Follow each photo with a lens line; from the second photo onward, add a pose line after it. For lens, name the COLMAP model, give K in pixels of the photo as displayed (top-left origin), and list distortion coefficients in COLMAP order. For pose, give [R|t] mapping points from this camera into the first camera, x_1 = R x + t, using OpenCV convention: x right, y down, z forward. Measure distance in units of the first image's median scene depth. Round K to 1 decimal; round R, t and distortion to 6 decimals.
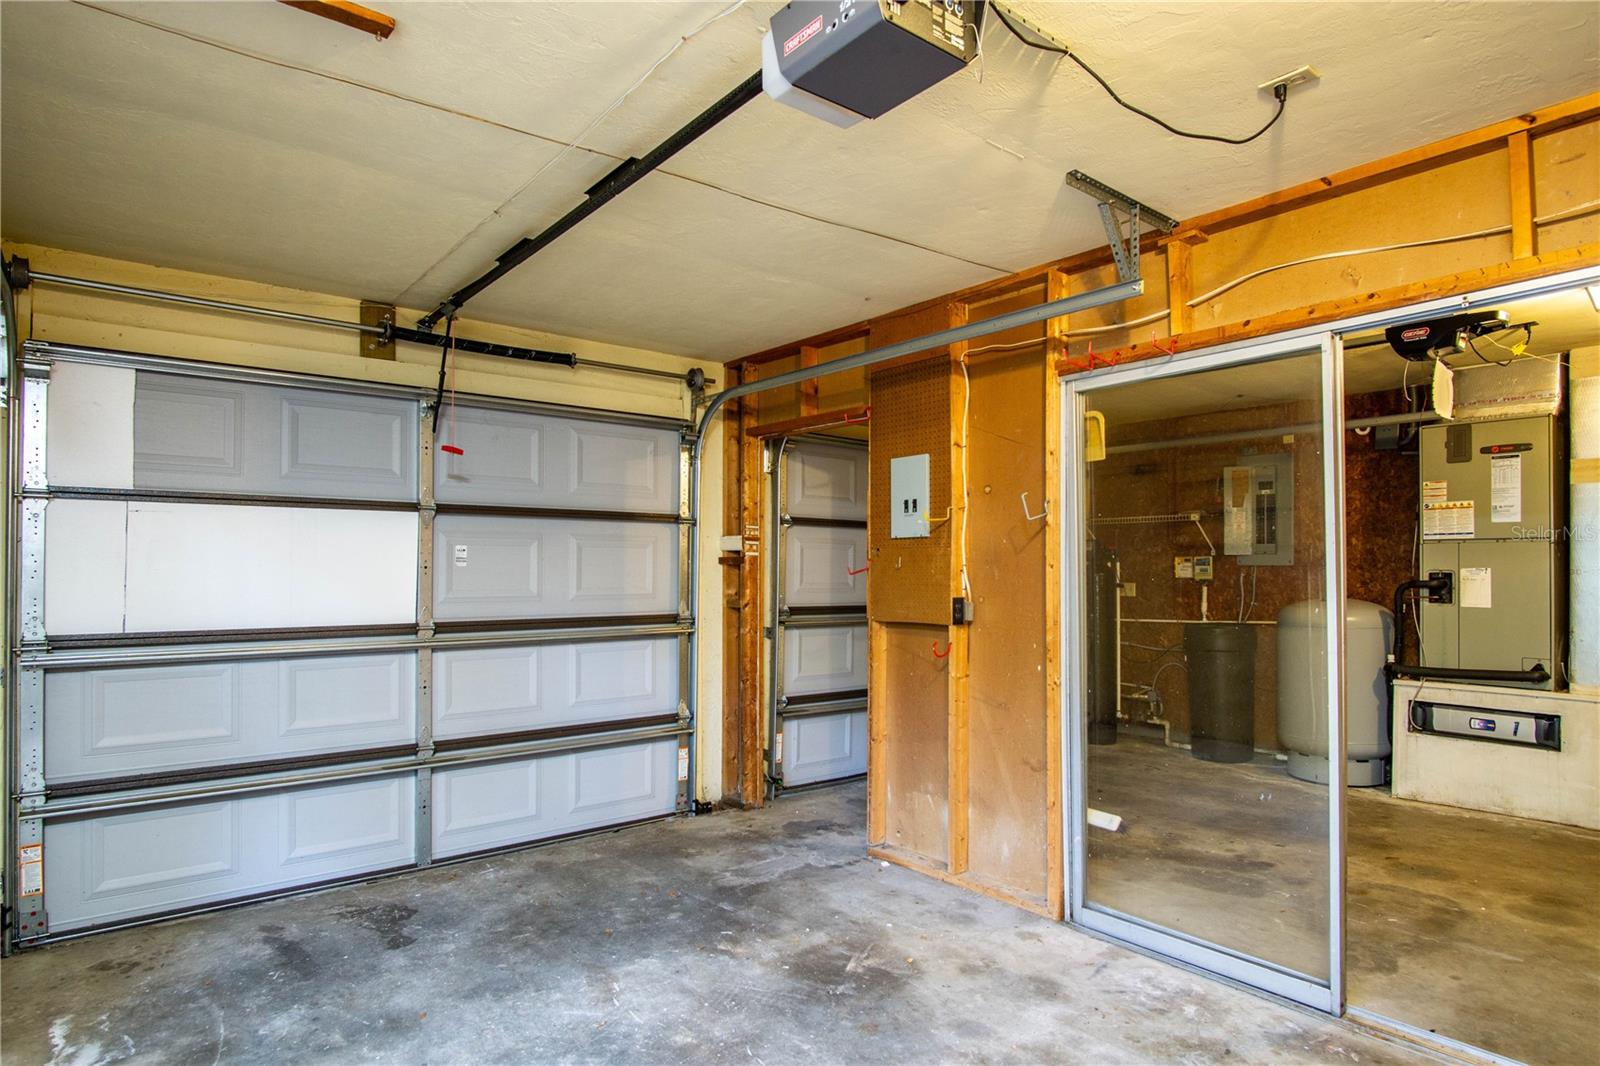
lens RADIAL K [[867.8, 0, 800.0], [0, 867.8, 533.0], [0, 0, 1]] dist [-0.027496, -0.000675]
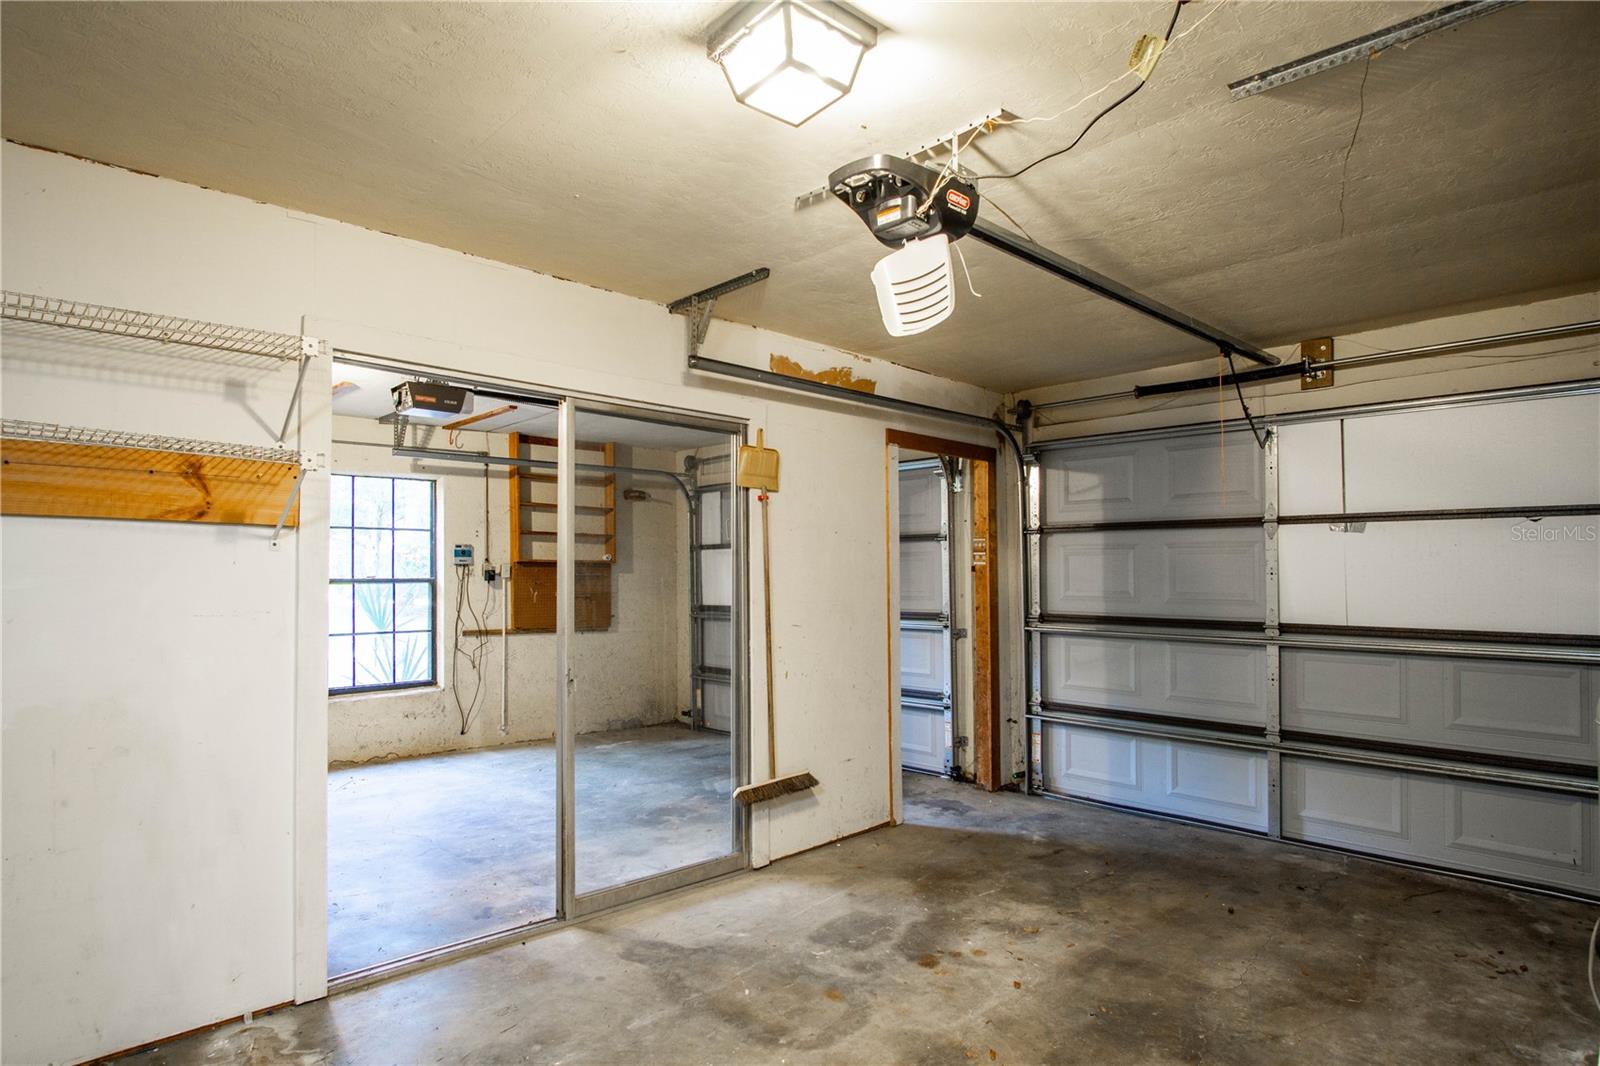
lens RADIAL K [[888.4, 0, 800.3], [0, 888.4, 520.4], [0, 0, 1]] dist [-0.028304, -0.000010]
pose [[0.088178, -0.059587, -0.994321, 1.292789], [0.048722, 0.997272, -0.055444, 0.025245], [0.994912, -0.043557, 0.090841, 0.795393]]
